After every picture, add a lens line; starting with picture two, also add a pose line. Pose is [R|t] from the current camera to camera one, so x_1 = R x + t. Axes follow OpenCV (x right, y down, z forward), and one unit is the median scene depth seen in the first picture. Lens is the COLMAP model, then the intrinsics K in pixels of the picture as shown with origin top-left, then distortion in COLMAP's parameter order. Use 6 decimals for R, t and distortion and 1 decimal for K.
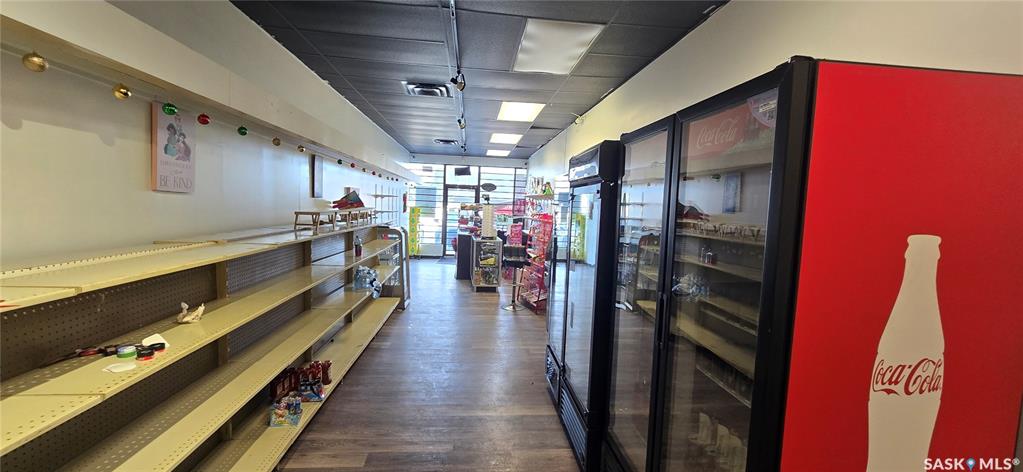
lens RADIAL K [[425.6, 0, 520.0], [0, 425.6, 240.3], [0, 0, 1]] dist [-0.001708, 0.000780]
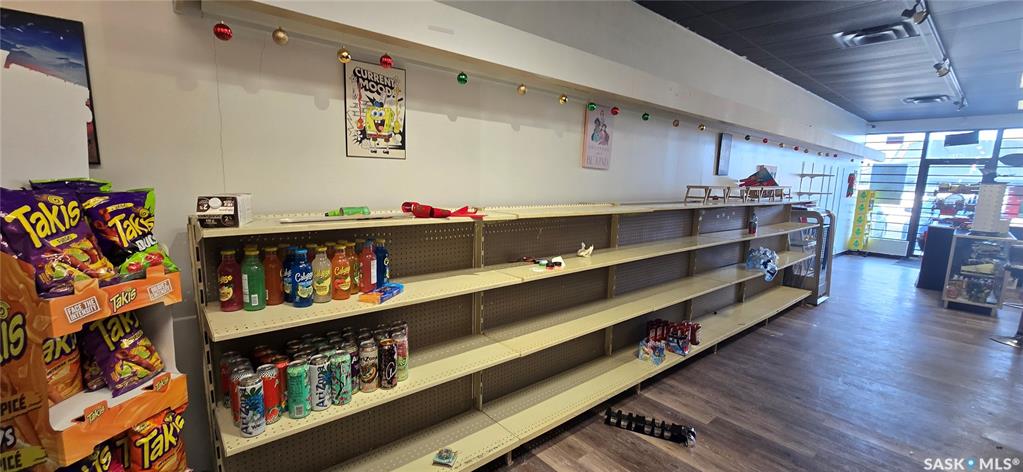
lens RADIAL K [[425.6, 0, 505.0], [0, 425.6, 243.4], [0, 0, 1]] dist [-0.001708, 0.000780]
pose [[0.554992, 0.100944, -0.825708, 0.086886], [-0.072660, 0.994699, 0.072766, 0.023075], [0.828676, 0.019612, 0.559384, -0.004838]]
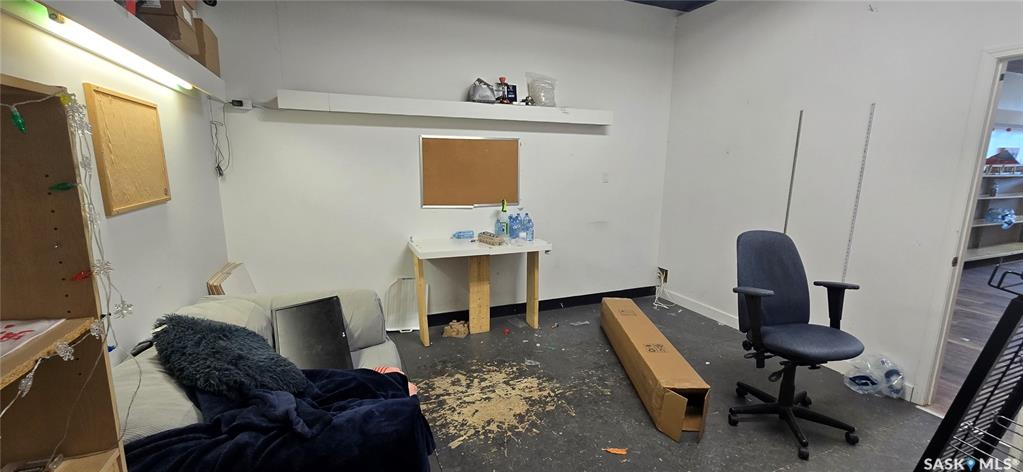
lens RADIAL K [[425.6, 0, 509.6], [0, 425.6, 236.5], [0, 0, 1]] dist [-0.001708, 0.000780]
pose [[0.279776, 0.136135, -0.950365, 0.432105], [-0.078277, 0.989835, 0.118745, 0.101707], [0.956869, 0.041169, 0.287588, -0.765145]]
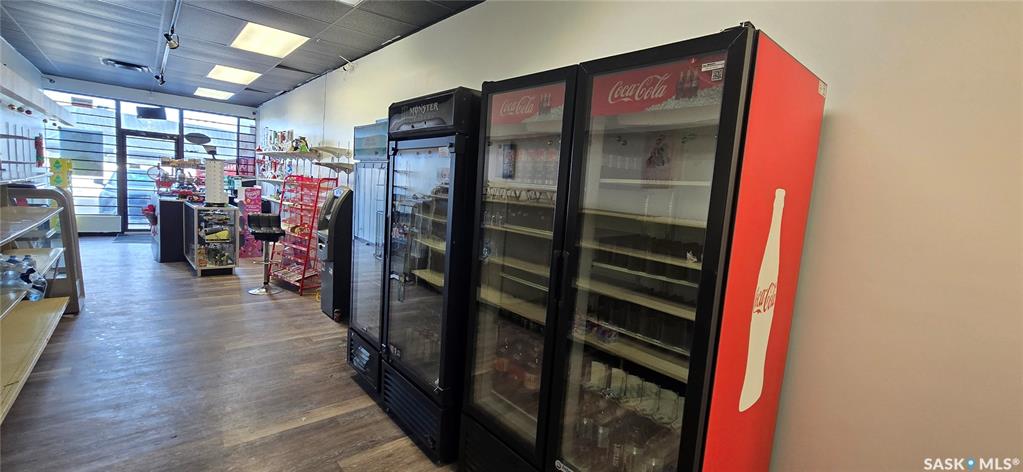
lens RADIAL K [[425.6, 0, 527.1], [0, 425.6, 237.0], [0, 0, 1]] dist [-0.001708, 0.000780]
pose [[0.812439, -0.046423, 0.581195, -0.097833], [0.009041, 0.997708, 0.067054, 0.008587], [-0.582976, -0.049223, 0.810997, 0.083828]]
